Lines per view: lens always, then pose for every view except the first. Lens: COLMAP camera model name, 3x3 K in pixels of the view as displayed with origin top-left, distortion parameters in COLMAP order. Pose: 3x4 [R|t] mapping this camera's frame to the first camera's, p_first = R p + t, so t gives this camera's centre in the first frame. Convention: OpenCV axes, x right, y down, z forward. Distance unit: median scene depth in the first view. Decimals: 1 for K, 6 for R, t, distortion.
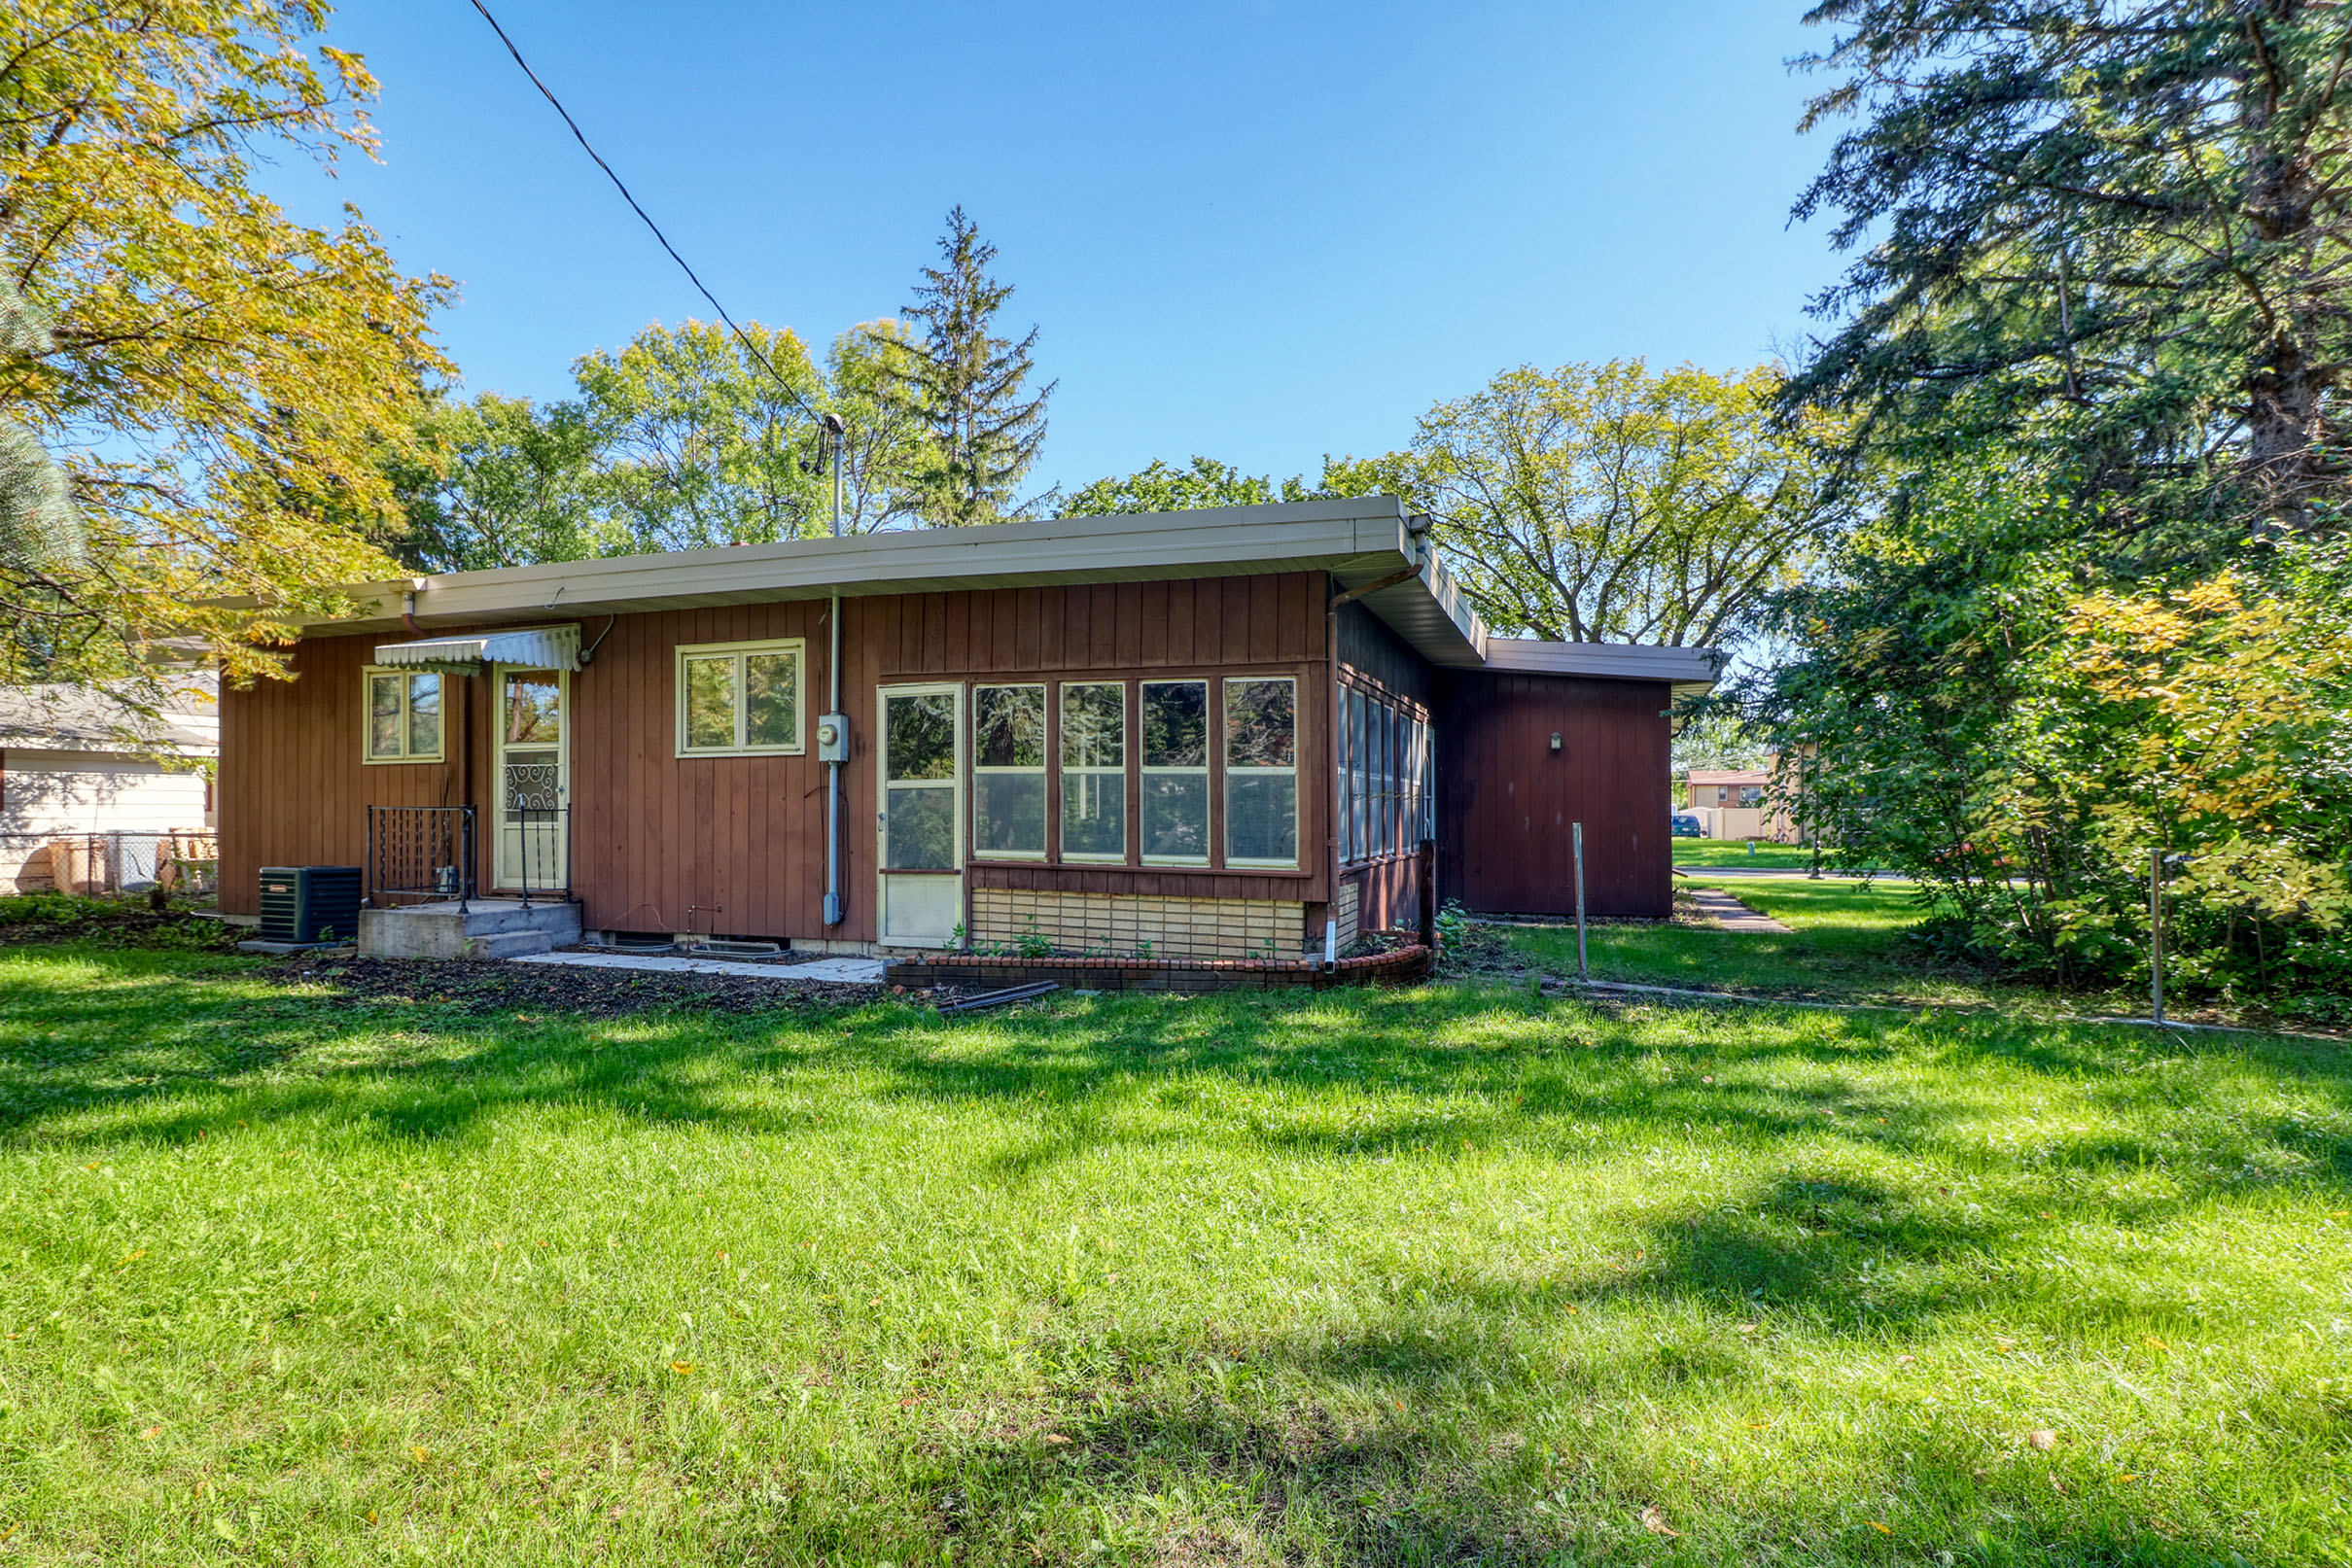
lens RADIAL K [[1198.2, 0, 1174.6], [0, 1198.2, 768.8], [0, 0, 1]] dist [-0.003058, -0.000410]
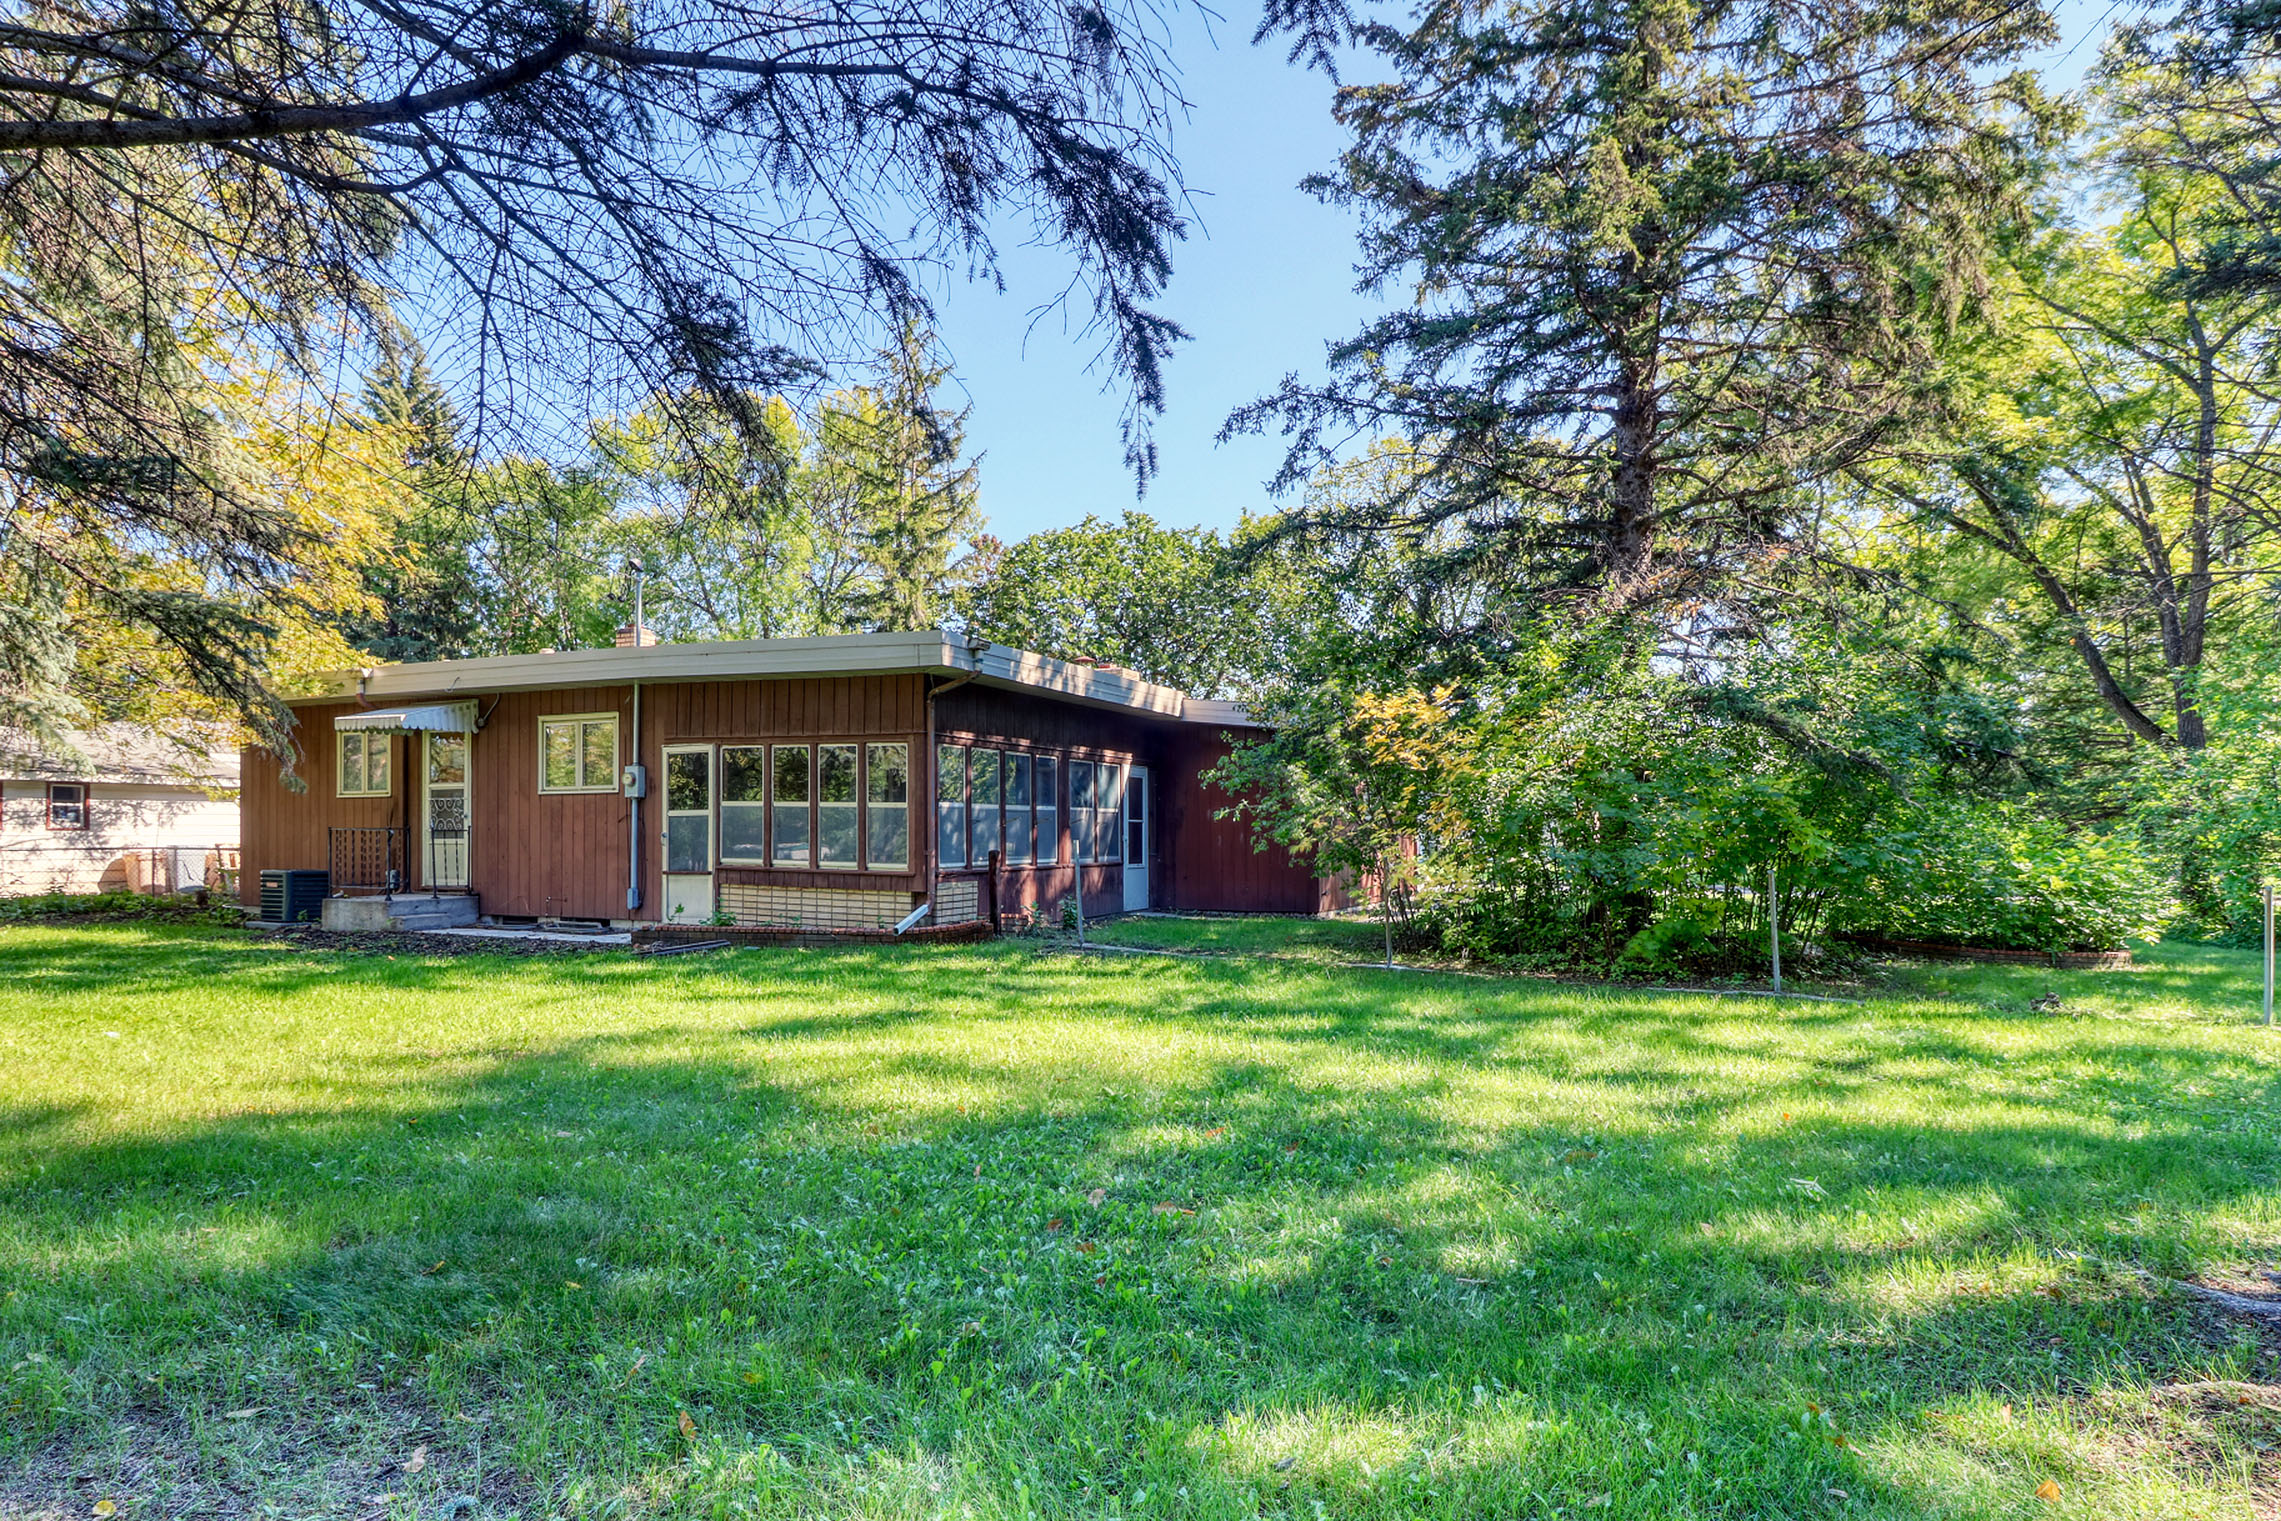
lens RADIAL K [[1162.1, 0, 1141.8], [0, 1162.1, 782.4], [0, 0, 1]] dist [-0.003058, -0.000410]
pose [[0.999203, -0.001898, -0.039864, 0.325284], [0.001710, 0.999987, -0.004747, -0.014052], [0.039872, 0.004675, 0.999194, -0.325498]]
